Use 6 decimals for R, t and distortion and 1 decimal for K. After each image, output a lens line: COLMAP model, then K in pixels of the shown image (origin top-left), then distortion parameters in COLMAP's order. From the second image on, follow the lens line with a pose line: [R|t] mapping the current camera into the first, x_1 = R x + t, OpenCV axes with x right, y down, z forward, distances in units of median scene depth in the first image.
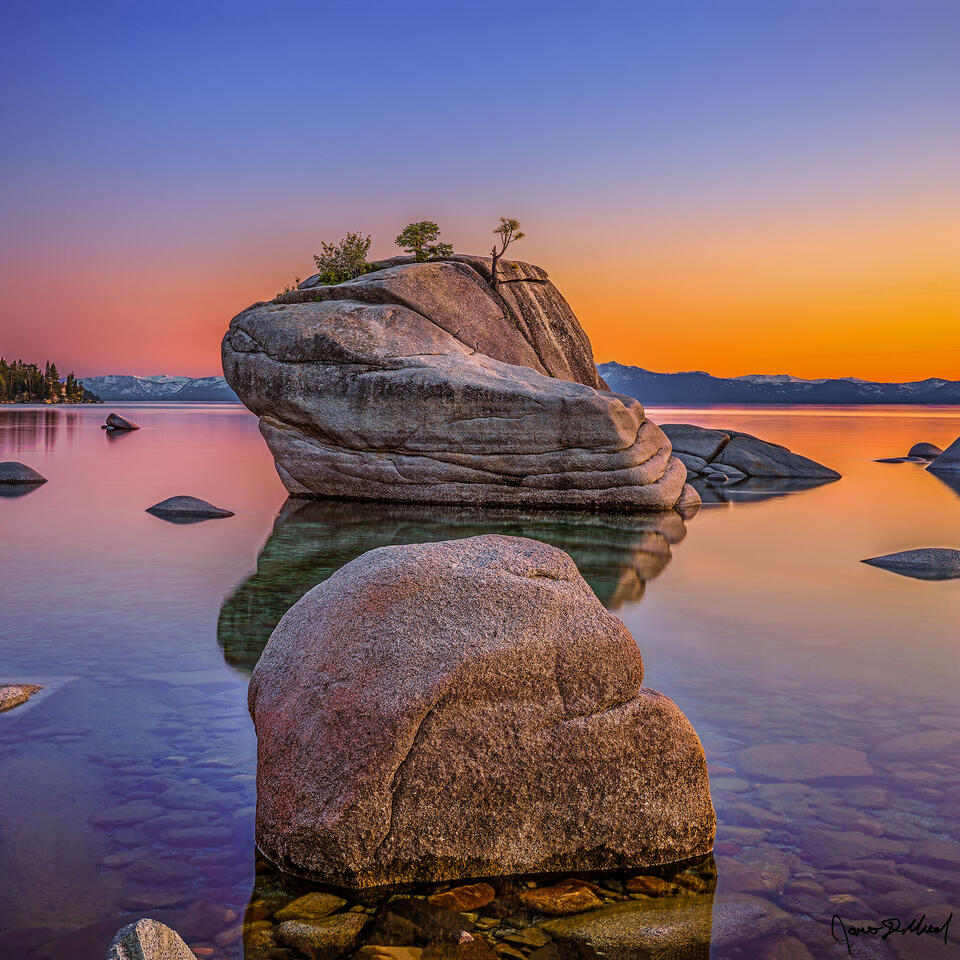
lens RADIAL K [[1431.2, 0, 501.4], [0, 1431.2, 297.9], [0, 0, 1]] dist [0.039724, -0.036072]
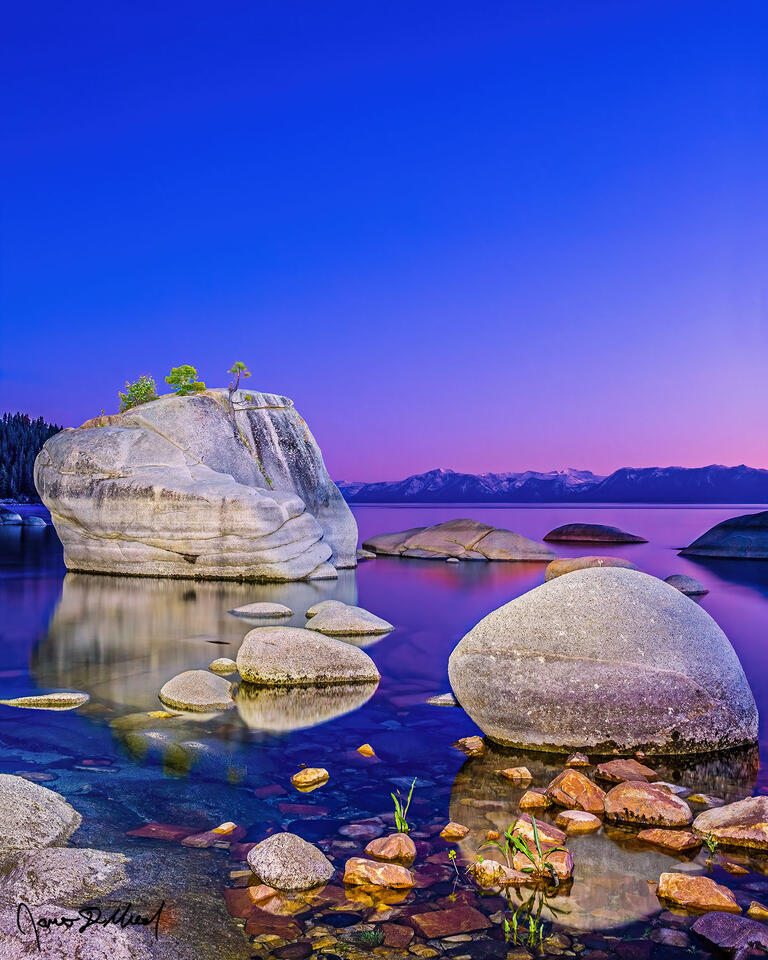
lens RADIAL K [[1258.9, 0, 411.9], [0, 1258.9, 373.1], [0, 0, 1]] dist [0.002553, 0.058922]
pose [[0.981842, -0.023279, -0.188266, 0.424969], [0.017539, 0.999331, -0.032103, -0.005512], [0.188887, 0.028218, 0.981593, -0.123456]]
